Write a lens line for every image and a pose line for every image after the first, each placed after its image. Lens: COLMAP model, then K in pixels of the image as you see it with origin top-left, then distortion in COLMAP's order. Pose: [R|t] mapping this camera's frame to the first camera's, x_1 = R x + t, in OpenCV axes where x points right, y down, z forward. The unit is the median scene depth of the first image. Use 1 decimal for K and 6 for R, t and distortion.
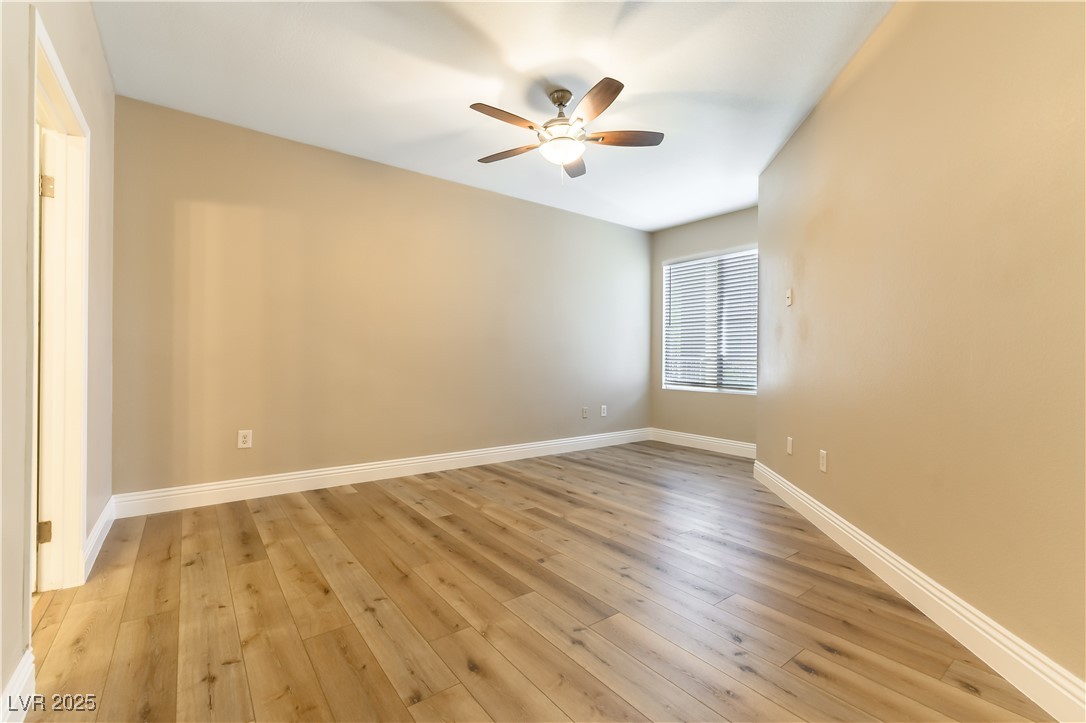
lens RADIAL K [[476.4, 0, 543.0], [0, 476.4, 363.1], [0, 0, 1]] dist [0.001496, -0.000390]
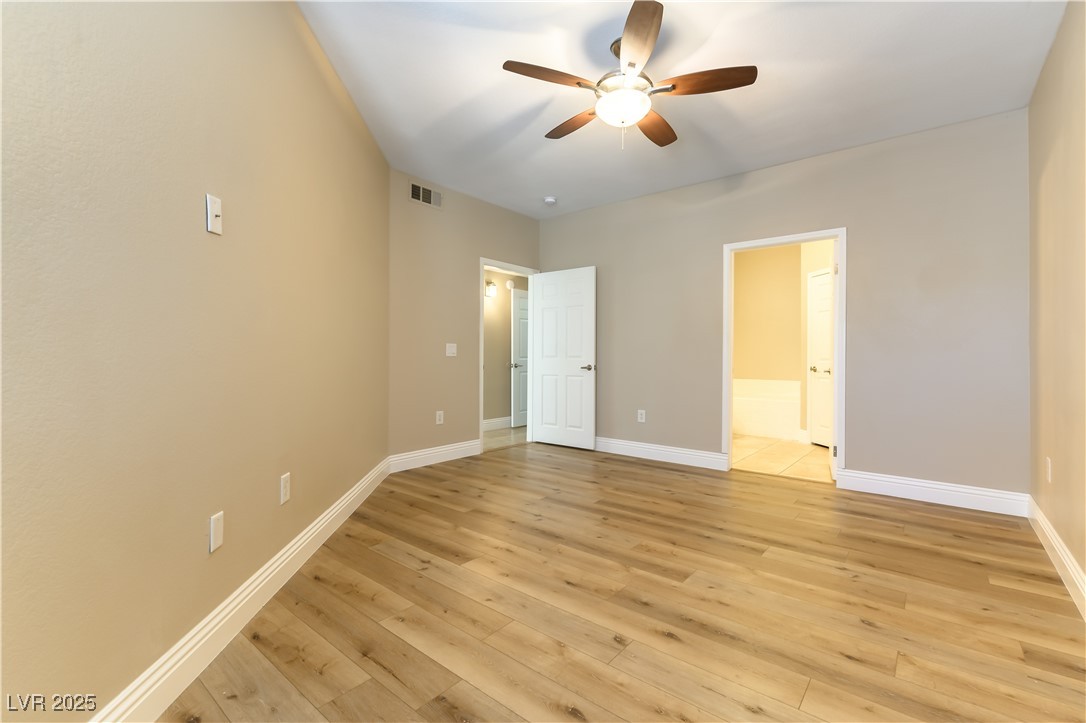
lens RADIAL K [[476.4, 0, 548.4], [0, 476.4, 359.3], [0, 0, 1]] dist [0.001496, -0.000390]
pose [[-0.971599, -0.013649, -0.236239, 0.428850], [-0.016141, 0.999833, 0.008618, -0.008443], [0.236081, 0.012187, -0.971657, 2.112921]]
